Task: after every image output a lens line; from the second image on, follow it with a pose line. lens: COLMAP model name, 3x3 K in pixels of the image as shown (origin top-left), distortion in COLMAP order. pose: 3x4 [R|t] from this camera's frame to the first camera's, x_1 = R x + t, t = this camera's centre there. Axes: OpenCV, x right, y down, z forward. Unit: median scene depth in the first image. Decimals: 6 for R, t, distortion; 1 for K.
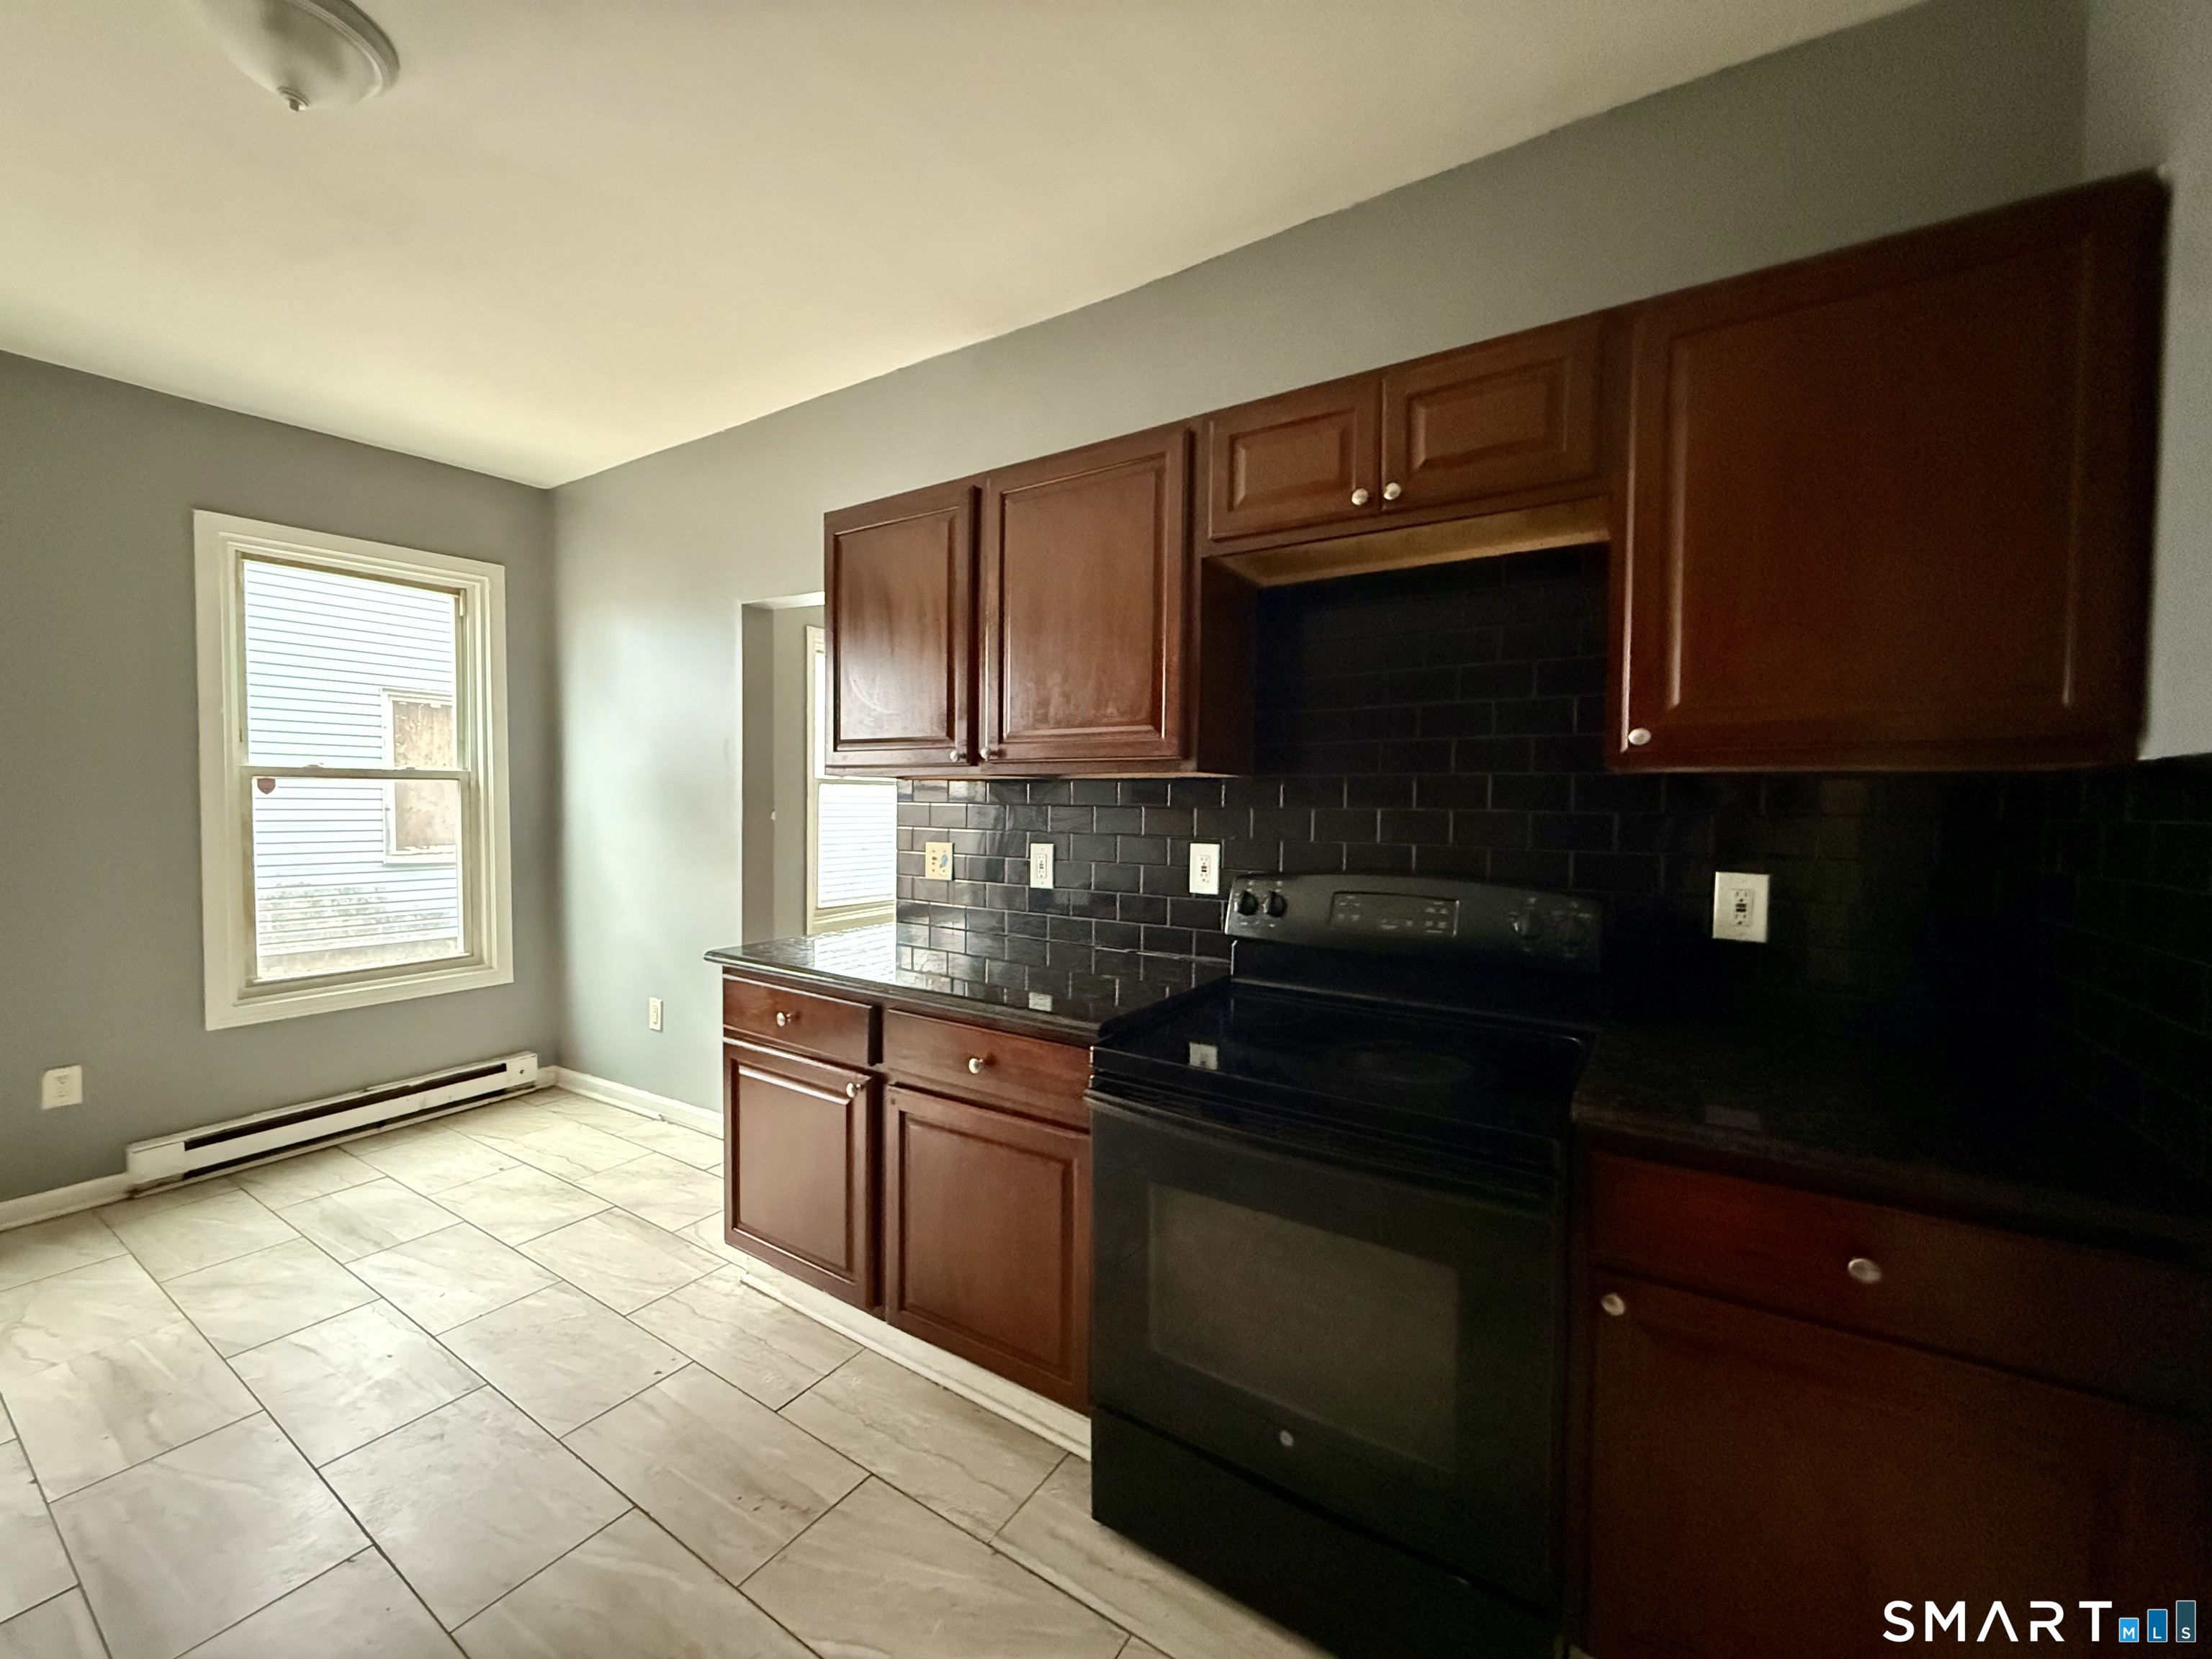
lens RADIAL K [[874.0, 0, 1103.7], [0, 874.0, 829.8], [0, 0, 1]] dist [-0.001705, -0.000156]
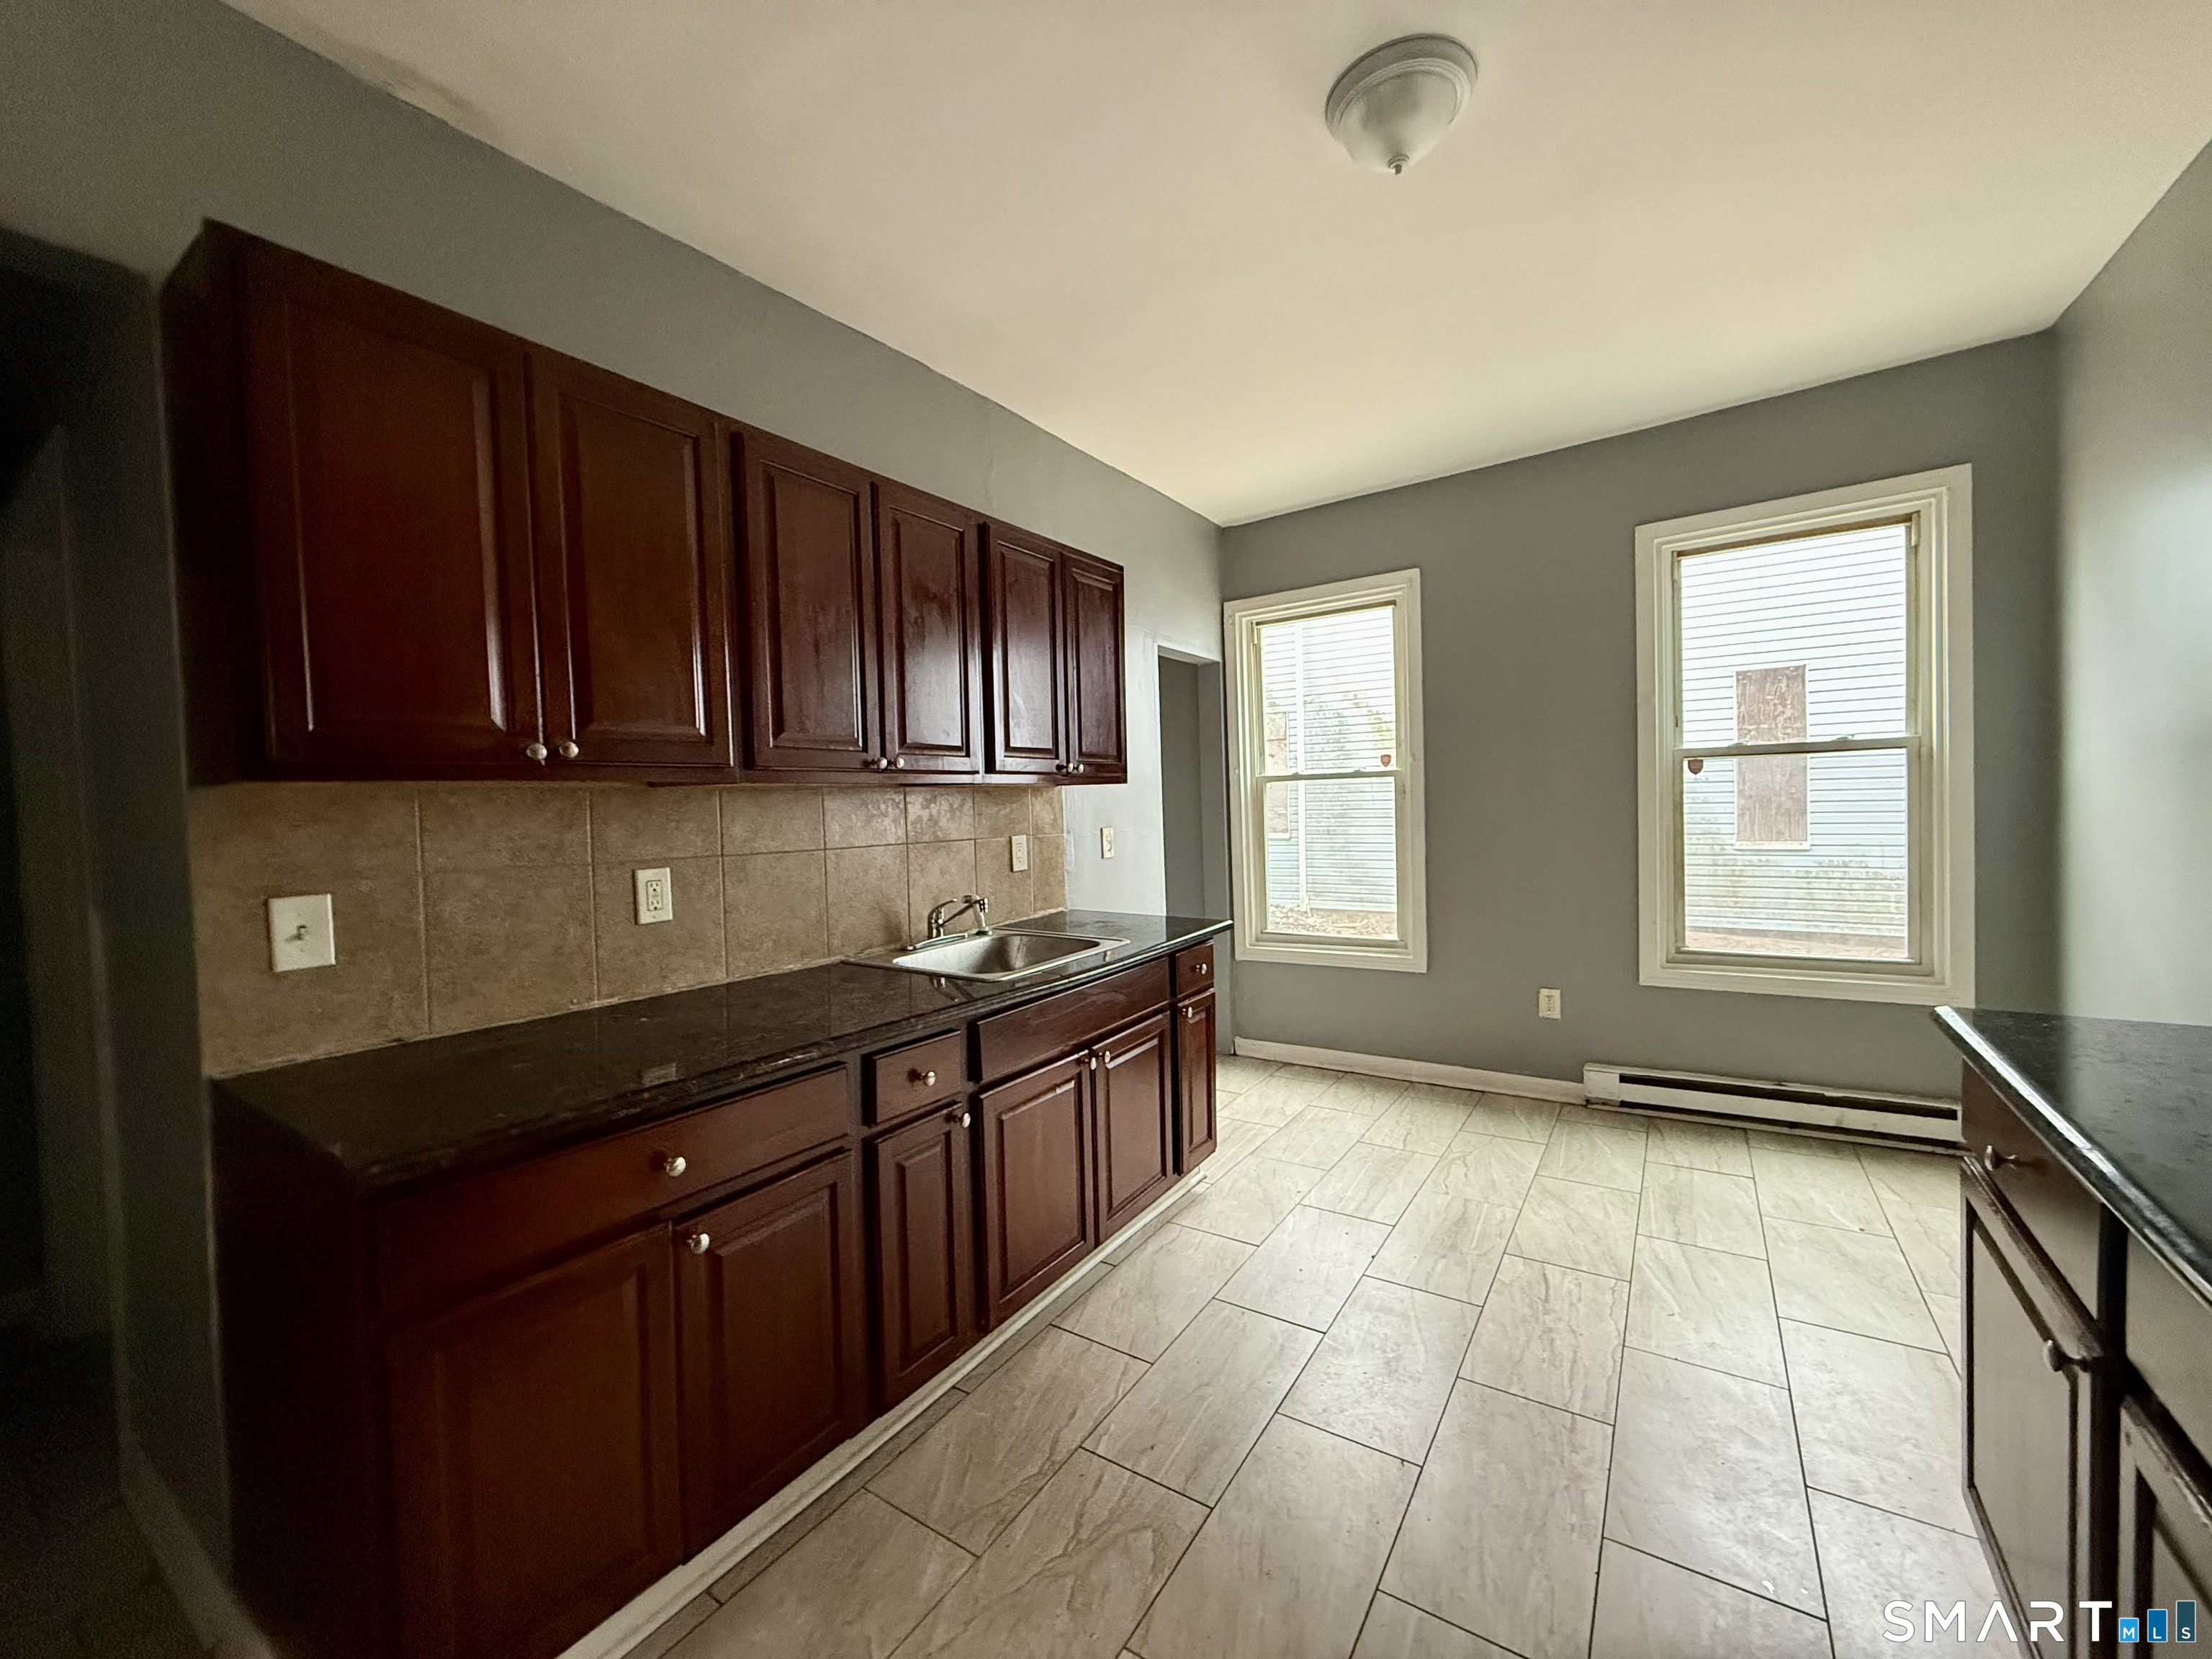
lens RADIAL K [[874.0, 0, 1103.7], [0, 874.0, 829.8], [0, 0, 1]] dist [-0.001705, -0.000156]
pose [[-0.018262, 0.025032, -0.999520, 0.118848], [-0.002985, 0.999681, 0.025091, 0.001787], [0.999829, 0.003442, -0.018181, 0.317534]]
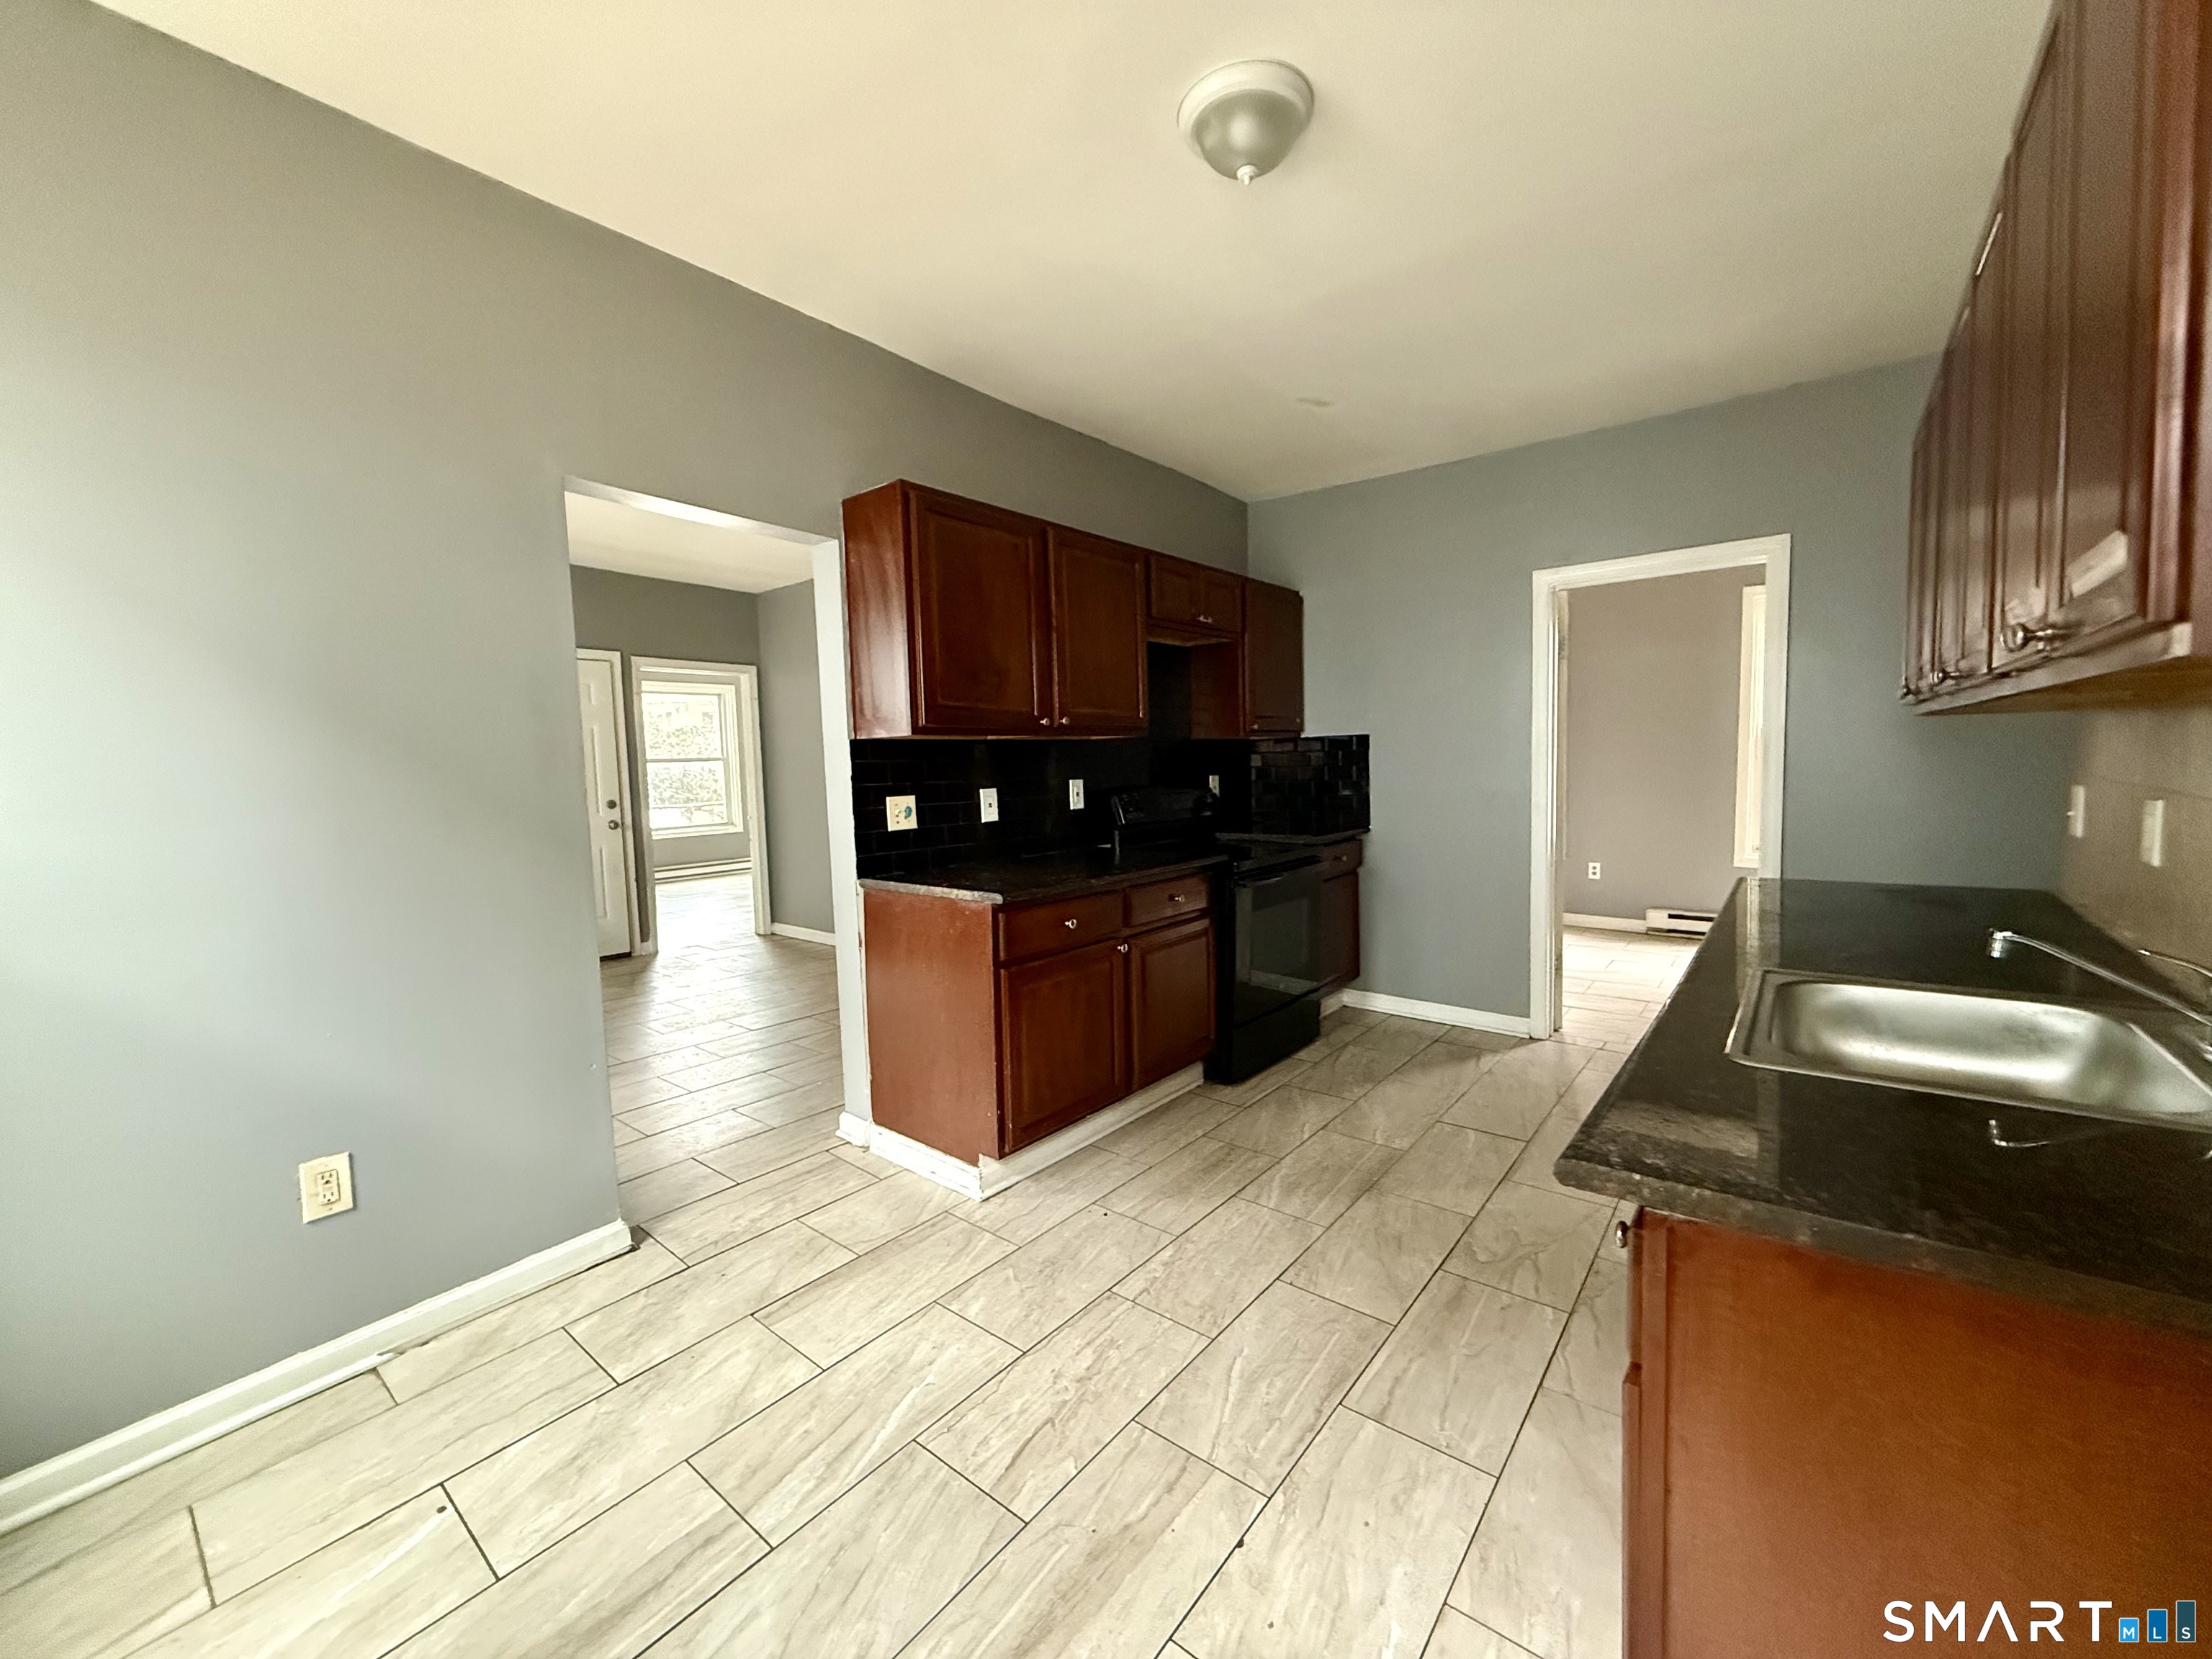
lens RADIAL K [[874.0, 0, 1103.7], [0, 874.0, 829.8], [0, 0, 1]] dist [-0.001705, -0.000156]
pose [[0.106957, -0.088352, 0.990330, -1.122437], [0.060251, 0.994789, 0.082242, -0.017082], [-0.992436, 0.050872, 0.111723, 0.553899]]
